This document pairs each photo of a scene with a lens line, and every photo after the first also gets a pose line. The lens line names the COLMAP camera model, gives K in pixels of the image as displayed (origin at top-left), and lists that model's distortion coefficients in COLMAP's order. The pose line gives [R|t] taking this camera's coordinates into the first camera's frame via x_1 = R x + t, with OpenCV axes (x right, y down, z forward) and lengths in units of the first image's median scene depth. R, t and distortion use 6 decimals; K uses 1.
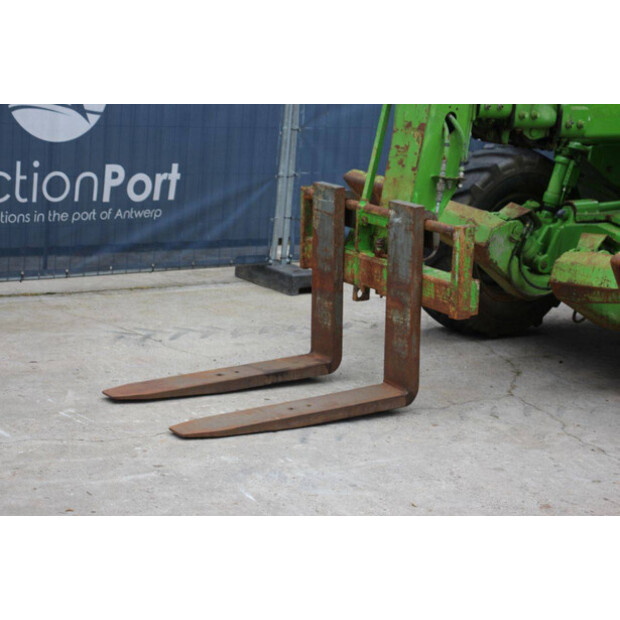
lens RADIAL K [[1454.6, 0, 310.0], [0, 1454.6, 310.0], [0, 0, 1]] dist [0.389755, 0.090010]
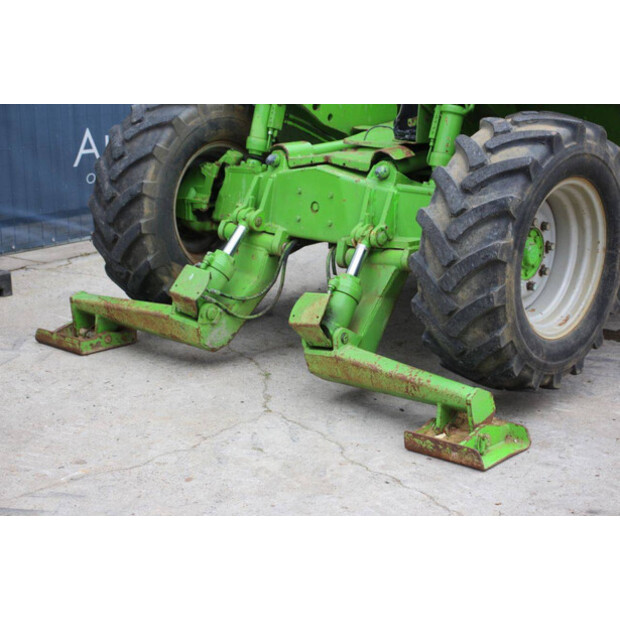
lens RADIAL K [[1229.8, 0, 310.0], [0, 1229.8, 310.0], [0, 0, 1]] dist [-0.037766, -0.035757]
pose [[0.967659, -0.106078, 0.228874, 0.021231], [0.101622, 0.994334, 0.031201, 0.000401], [-0.230887, -0.006933, 0.972956, 0.303670]]
